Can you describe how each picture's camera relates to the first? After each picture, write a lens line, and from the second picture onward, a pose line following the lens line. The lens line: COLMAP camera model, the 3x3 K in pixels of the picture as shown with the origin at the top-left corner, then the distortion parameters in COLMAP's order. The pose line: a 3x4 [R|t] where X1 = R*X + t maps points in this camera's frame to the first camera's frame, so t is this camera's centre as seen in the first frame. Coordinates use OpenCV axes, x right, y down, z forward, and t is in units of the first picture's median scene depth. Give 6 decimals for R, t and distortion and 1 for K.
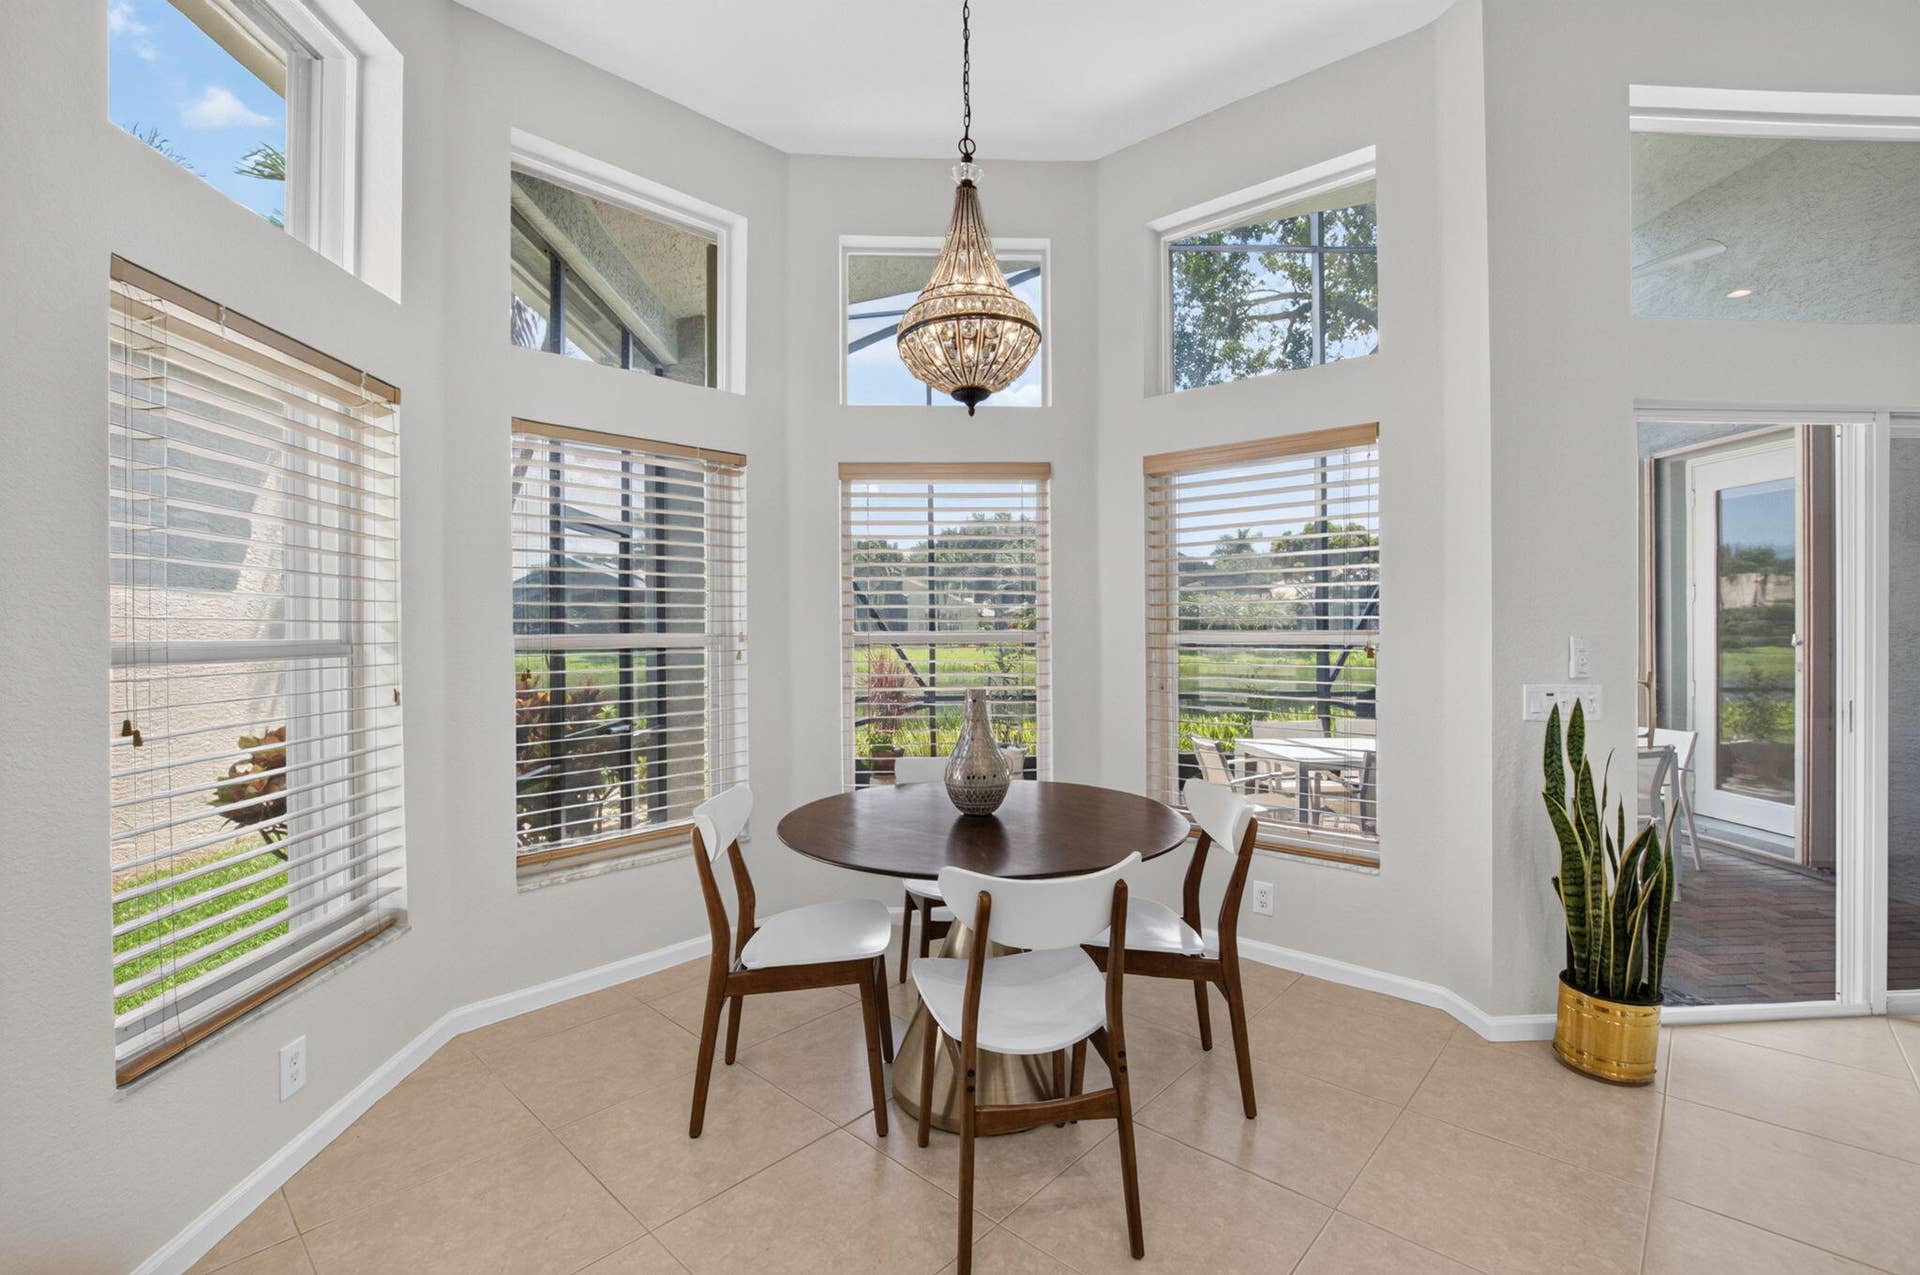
lens RADIAL K [[846.8, 0, 957.3], [0, 846.8, 628.0], [0, 0, 1]] dist [-0.014176, 0.000036]
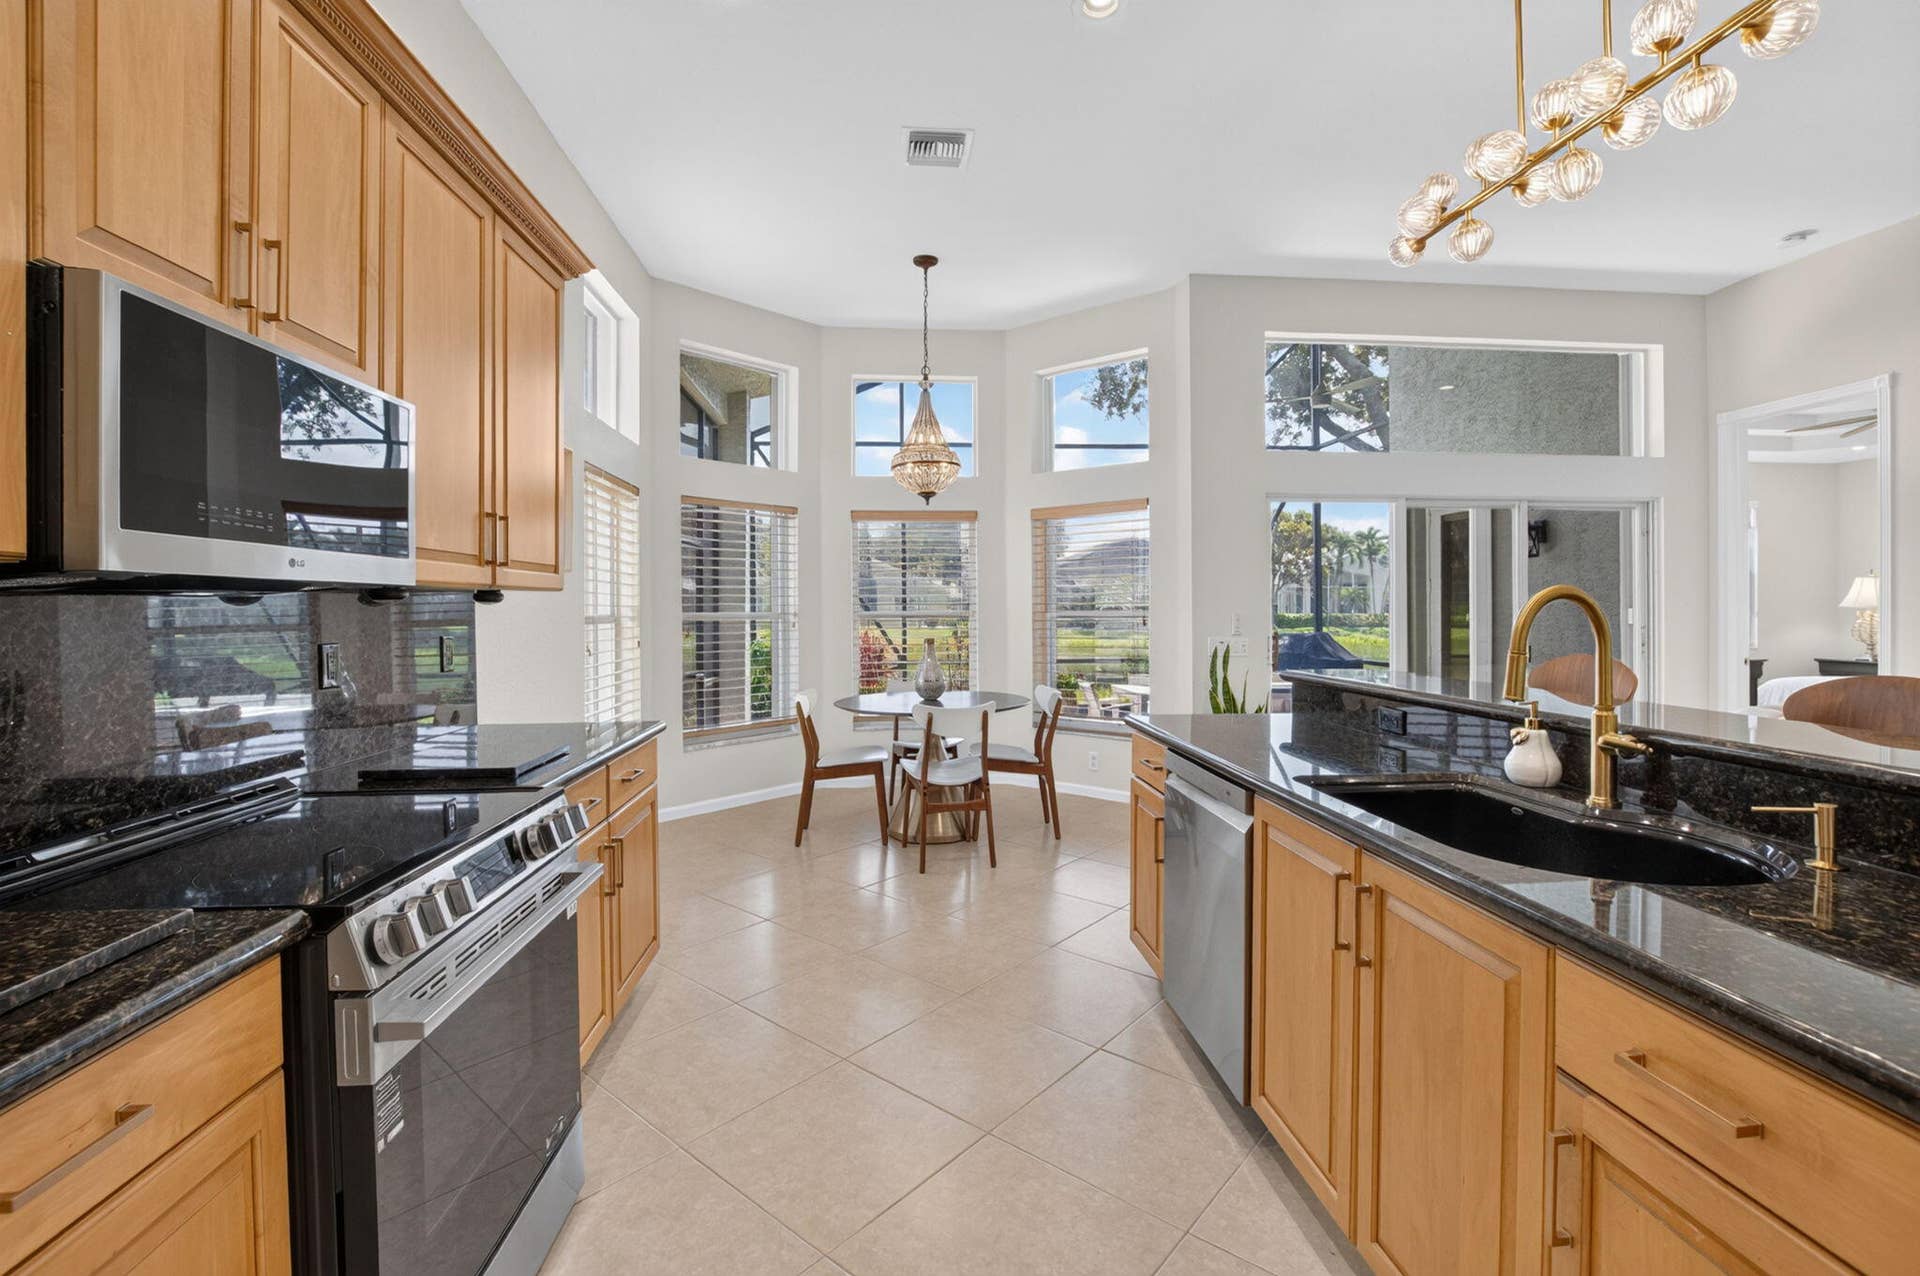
lens RADIAL K [[846.8, 0, 957.3], [0, 846.8, 628.5], [0, 0, 1]] dist [-0.014176, 0.000036]
pose [[0.999396, -0.000415, 0.034753, 0.016340], [-0.000375, 0.999742, 0.022732, 0.000462], [-0.034754, -0.022731, 0.999137, -0.956100]]
